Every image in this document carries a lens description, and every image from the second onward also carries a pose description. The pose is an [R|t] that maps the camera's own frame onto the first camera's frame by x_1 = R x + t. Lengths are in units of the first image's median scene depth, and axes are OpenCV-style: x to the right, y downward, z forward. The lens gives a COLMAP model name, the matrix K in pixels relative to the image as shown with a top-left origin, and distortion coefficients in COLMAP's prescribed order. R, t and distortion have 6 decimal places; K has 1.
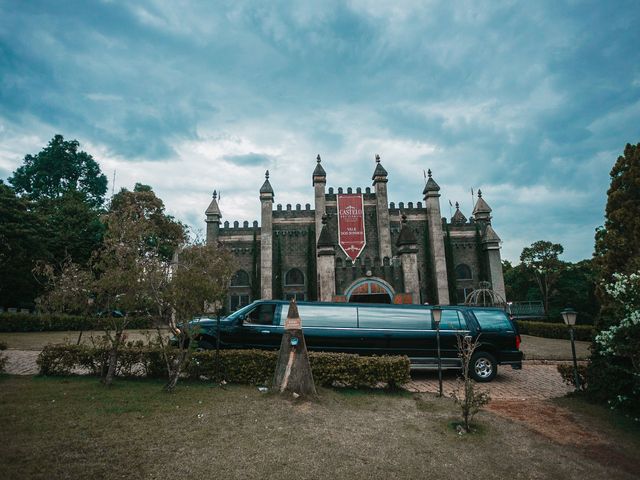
lens RADIAL K [[352.5, 0, 320.0], [0, 352.5, 240.0], [0, 0, 1]] dist [-0.072771, 0.032503]
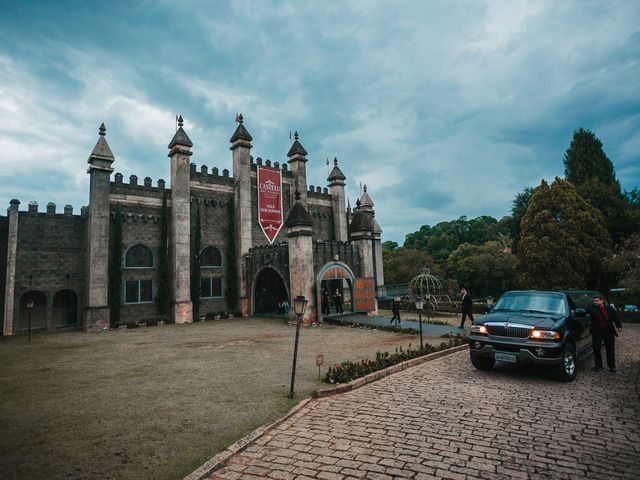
lens RADIAL K [[352.5, 0, 320.0], [0, 352.5, 240.0], [0, 0, 1]] dist [-0.072771, 0.032503]
pose [[0.765711, 0.063990, 0.639993, -0.388903], [-0.099049, 0.994901, 0.019031, 0.025493], [-0.635512, -0.077963, 0.768145, 0.219965]]
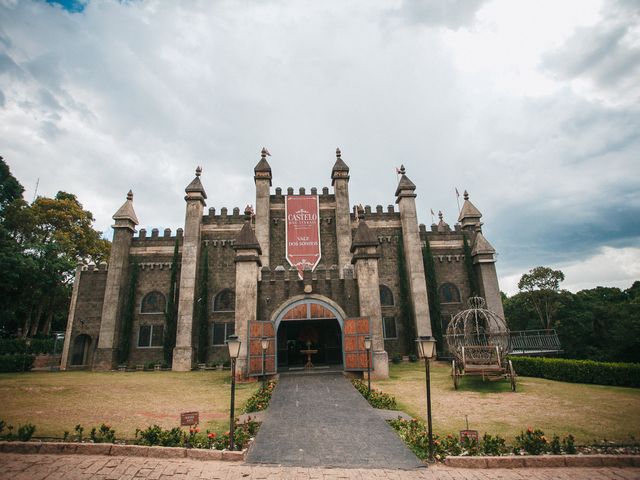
lens RADIAL K [[352.5, 0, 320.0], [0, 352.5, 240.0], [0, 0, 1]] dist [-0.072771, 0.032503]
pose [[0.999841, -0.003146, 0.017534, 0.114043], [0.004993, 0.994320, -0.106316, 0.055261], [-0.017100, 0.106386, 0.994178, 0.229840]]
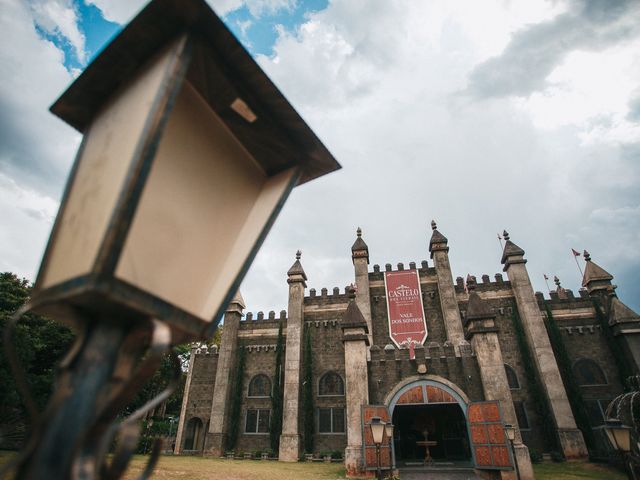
lens RADIAL K [[352.5, 0, 320.0], [0, 352.5, 240.0], [0, 0, 1]] dist [-0.072771, 0.032503]
pose [[0.971300, -0.092106, -0.219301, 0.090192], [0.015398, 0.944397, -0.328447, 0.058943], [0.237360, 0.315644, 0.918711, 0.230580]]
